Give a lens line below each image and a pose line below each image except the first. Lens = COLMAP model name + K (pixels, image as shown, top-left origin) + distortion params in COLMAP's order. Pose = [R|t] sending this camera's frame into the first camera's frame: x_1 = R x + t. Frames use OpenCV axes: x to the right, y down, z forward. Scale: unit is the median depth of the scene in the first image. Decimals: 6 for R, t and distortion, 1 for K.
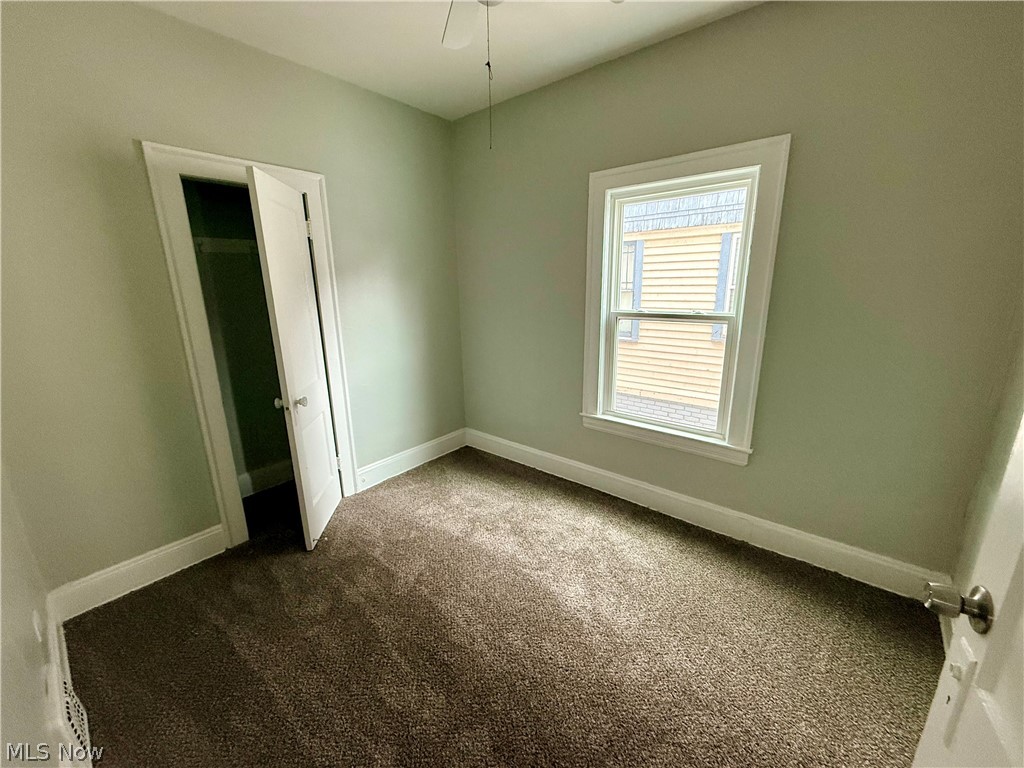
lens RADIAL K [[407.3, 0, 508.1], [0, 407.3, 387.5], [0, 0, 1]] dist [0.001121, -0.000638]
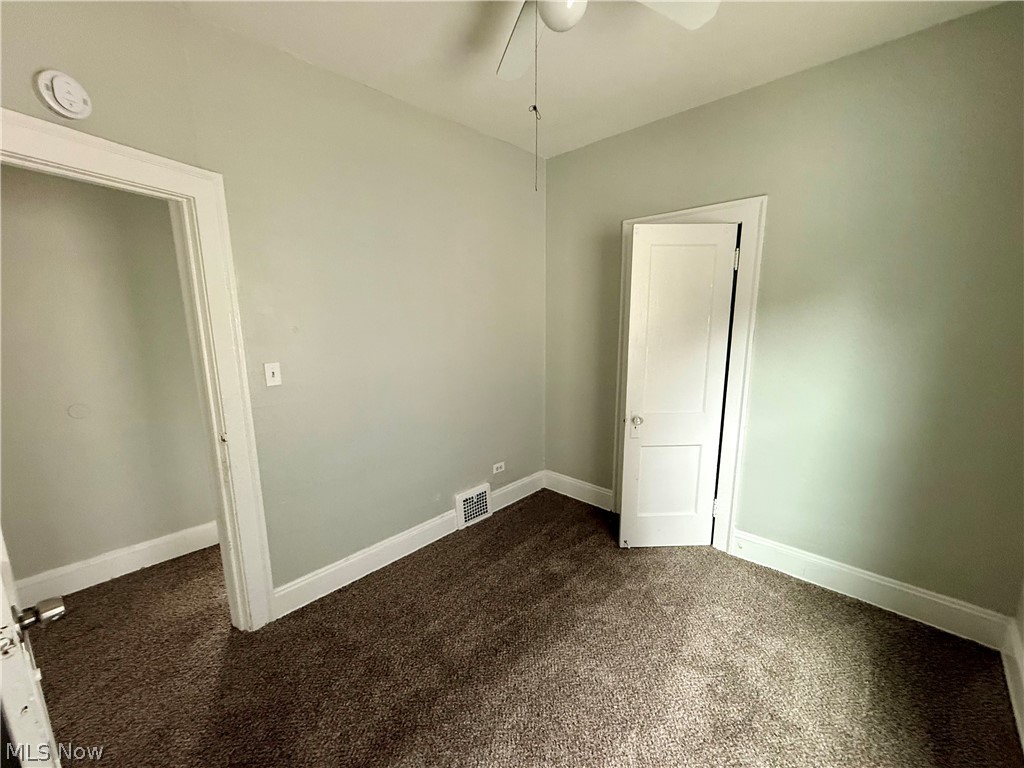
lens RADIAL K [[407.3, 0, 509.3], [0, 407.3, 388.9], [0, 0, 1]] dist [0.001121, -0.000638]
pose [[-0.076120, 0.198573, -0.977126, 0.531075], [-0.232899, 0.949320, 0.211065, -0.178271], [0.969517, 0.243638, -0.026015, 0.576226]]
